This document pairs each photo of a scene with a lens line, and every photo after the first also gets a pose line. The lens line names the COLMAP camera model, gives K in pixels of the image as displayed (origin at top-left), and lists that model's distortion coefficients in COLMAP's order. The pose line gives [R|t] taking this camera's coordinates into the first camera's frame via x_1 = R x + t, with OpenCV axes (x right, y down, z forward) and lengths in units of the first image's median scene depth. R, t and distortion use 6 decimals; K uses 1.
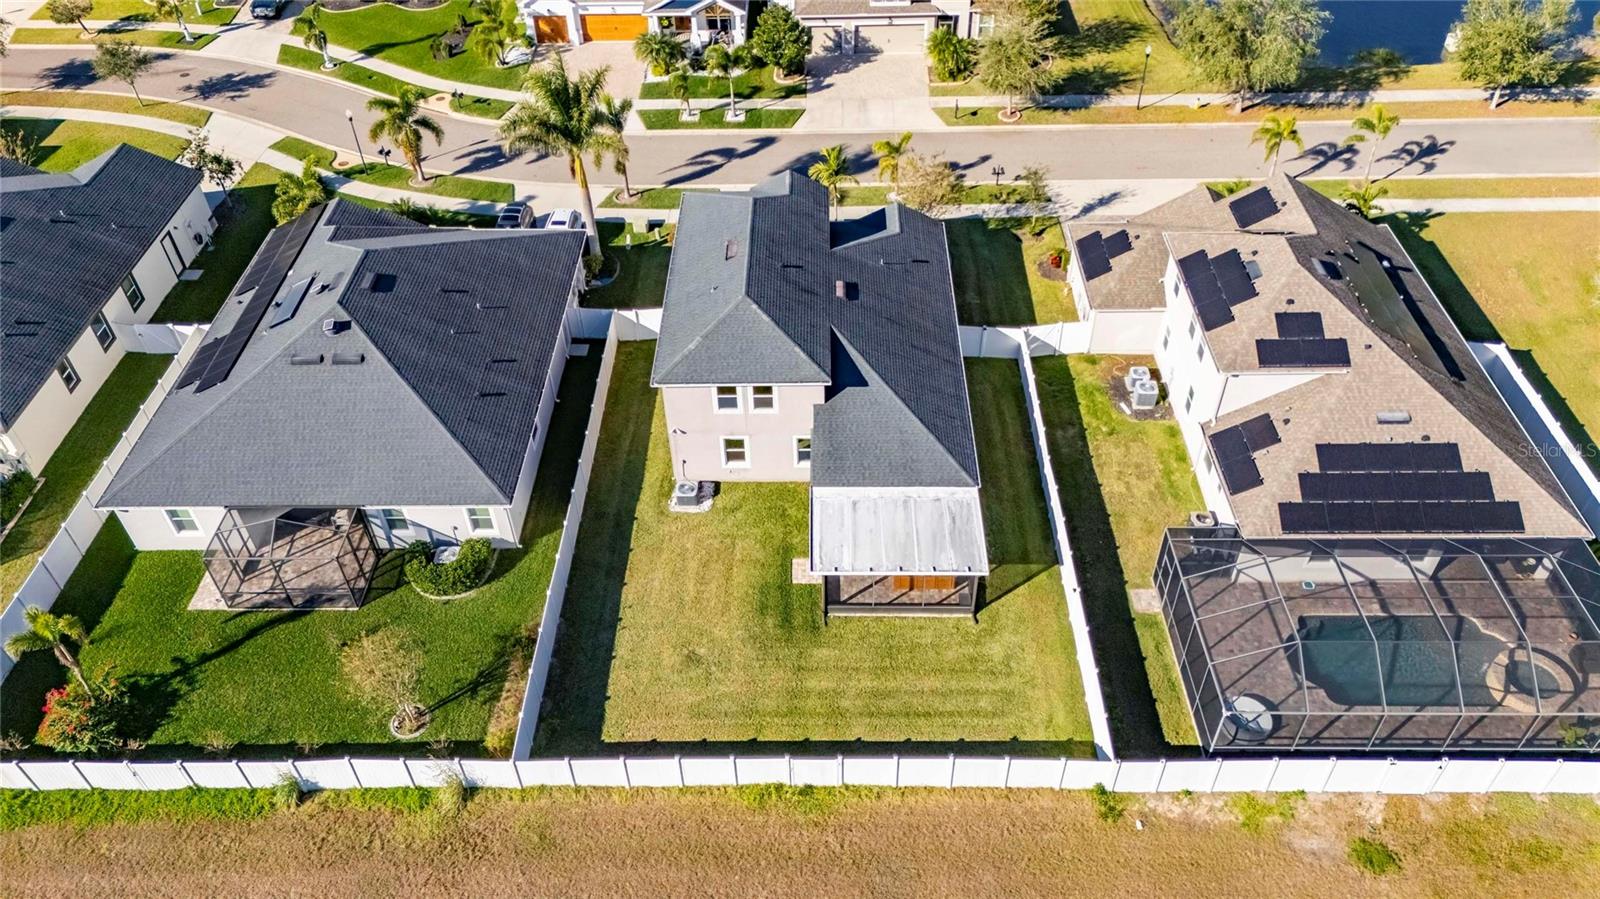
lens RADIAL K [[1164.2, 0, 808.7], [0, 1164.2, 449.2], [0, 0, 1]] dist [0.097782, -0.108317]
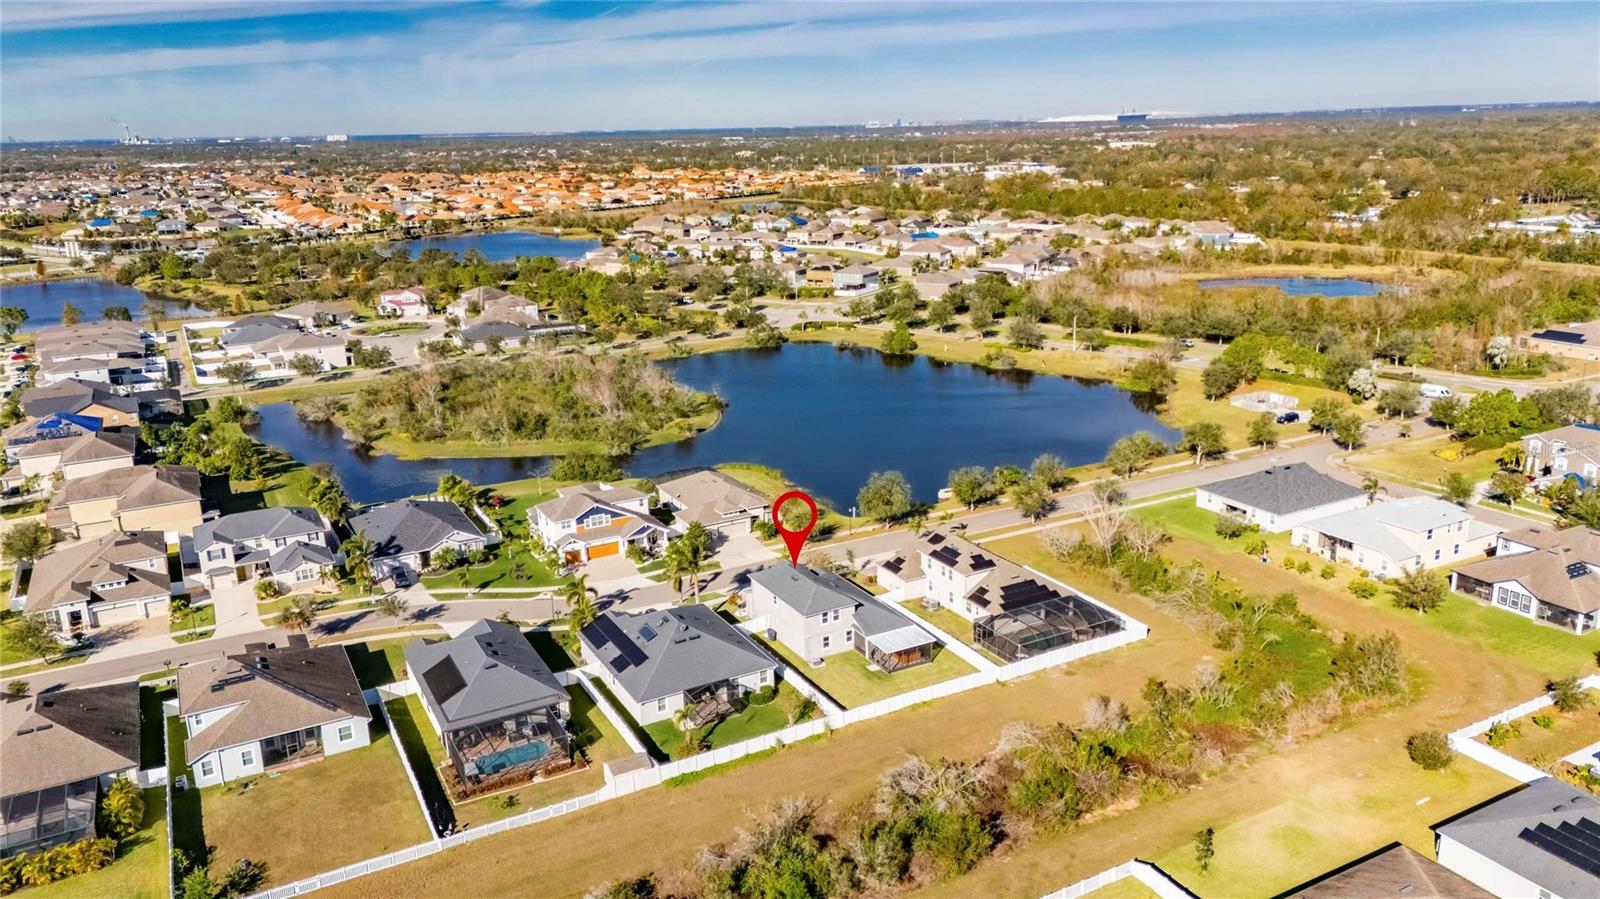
lens RADIAL K [[1164.2, 0, 808.7], [0, 1164.2, 449.2], [0, 0, 1]] dist [0.097782, -0.108317]
pose [[0.871280, -0.137409, 0.471158, -1.116618], [0.340130, 0.861133, -0.377839, 0.531502], [-0.353811, 0.489458, 0.797025, -1.161268]]
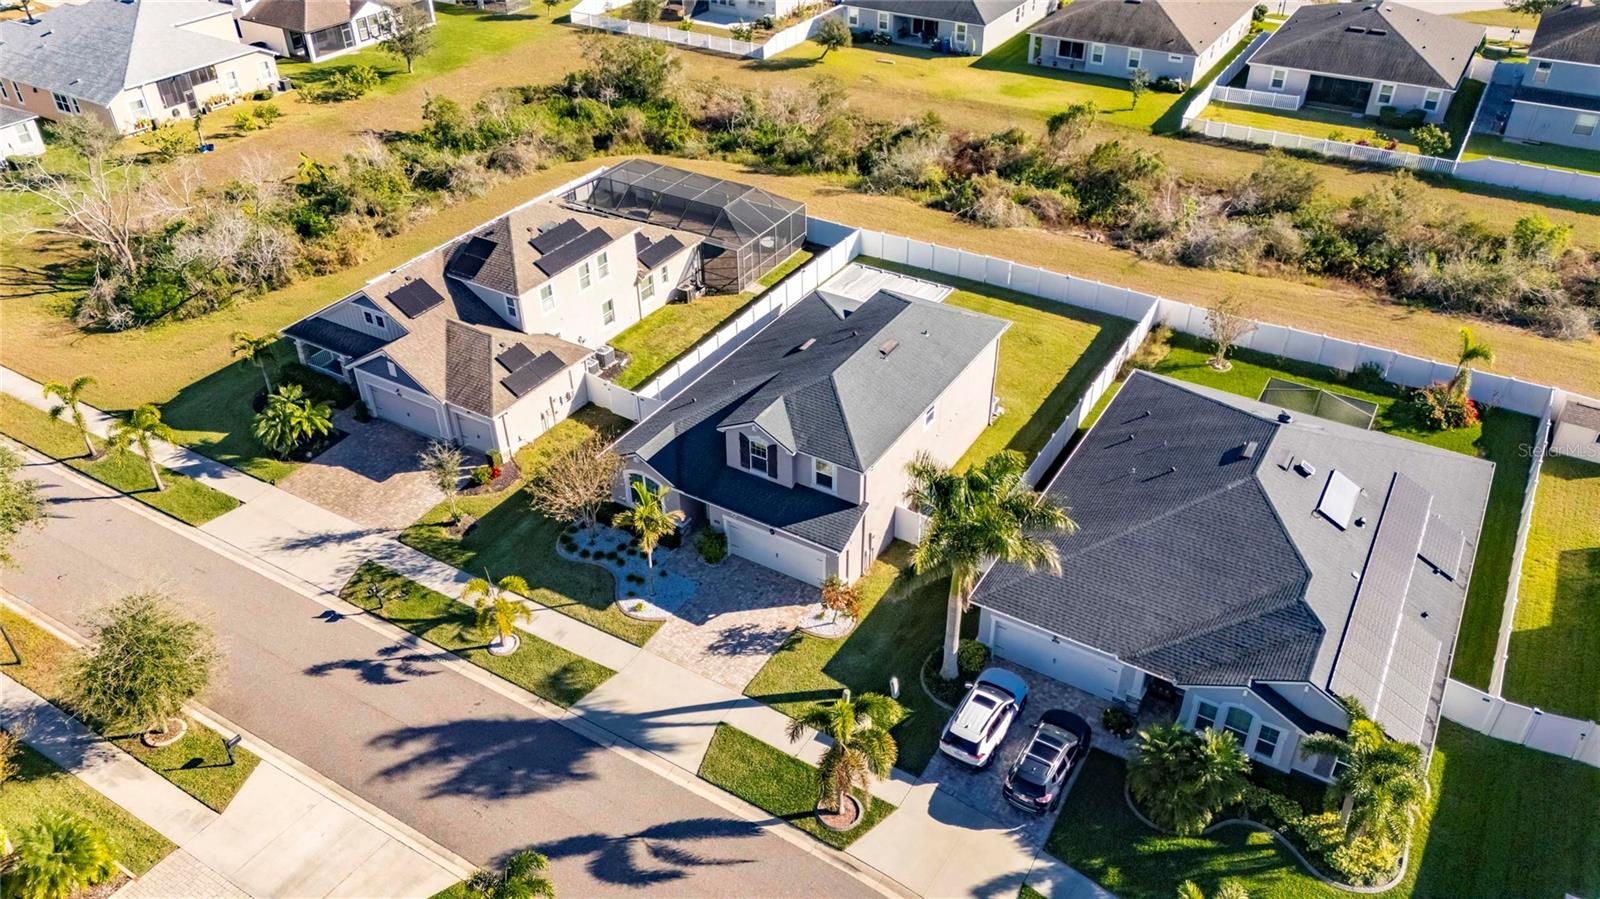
lens RADIAL K [[1166.6, 0, 808.7], [0, 1166.6, 454.9], [0, 0, 1]] dist [0.087775, -0.098370]
pose [[-0.860103, -0.276718, 0.428543, -0.410398], [0.360006, 0.265914, 0.894251, -0.947501], [-0.361411, 0.923427, -0.129093, 1.084135]]
